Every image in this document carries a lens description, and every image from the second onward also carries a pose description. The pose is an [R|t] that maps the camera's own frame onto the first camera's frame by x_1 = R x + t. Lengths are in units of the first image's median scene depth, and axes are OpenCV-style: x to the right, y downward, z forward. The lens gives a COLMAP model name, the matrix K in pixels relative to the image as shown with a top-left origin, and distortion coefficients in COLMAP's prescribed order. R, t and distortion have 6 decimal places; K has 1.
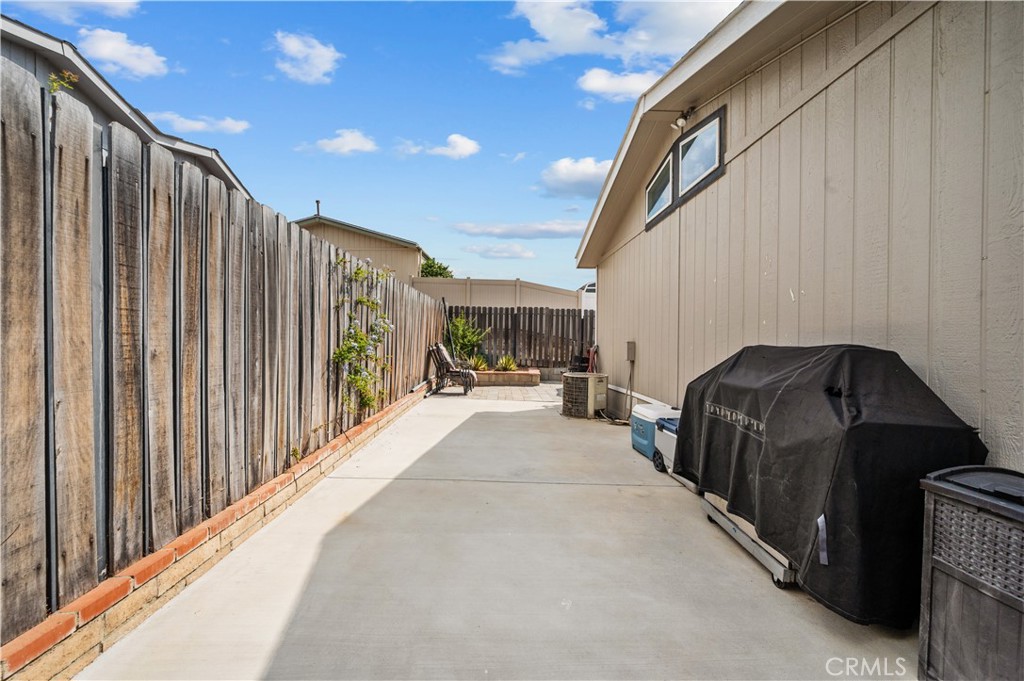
lens RADIAL K [[412.7, 0, 505.8], [0, 412.7, 345.9], [0, 0, 1]] dist [-0.000813, -0.000185]
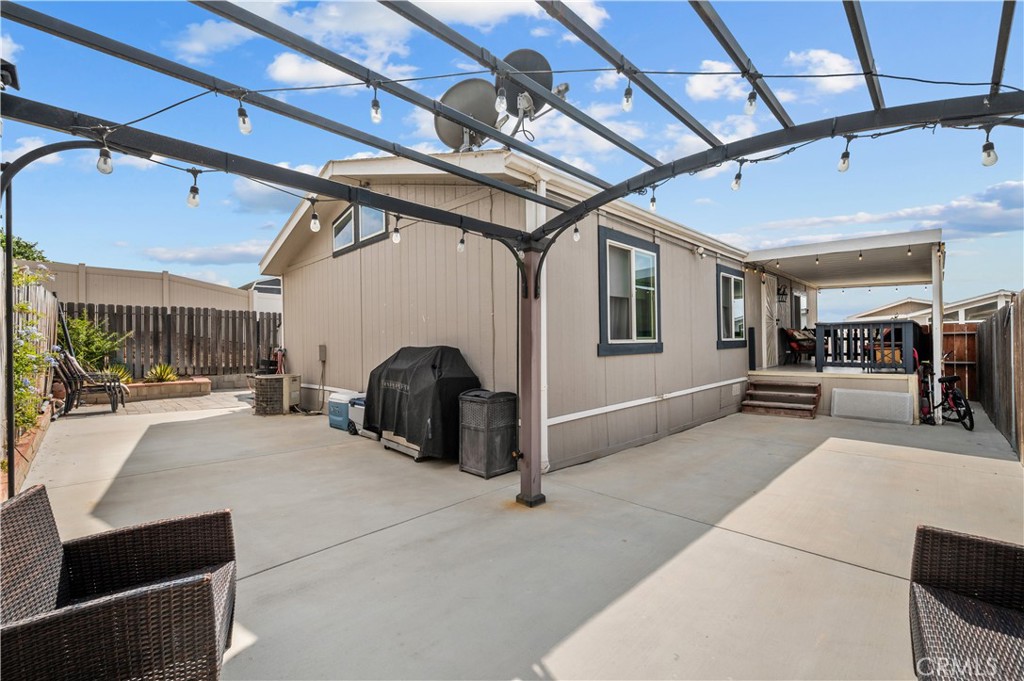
lens RADIAL K [[412.7, 0, 509.9], [0, 412.7, 341.7], [0, 0, 1]] dist [-0.000813, -0.000185]
pose [[0.727376, -0.019328, 0.685966, -0.117343], [0.027715, 0.999615, -0.001223, -0.003235], [-0.685679, 0.019902, 0.727632, -0.240661]]
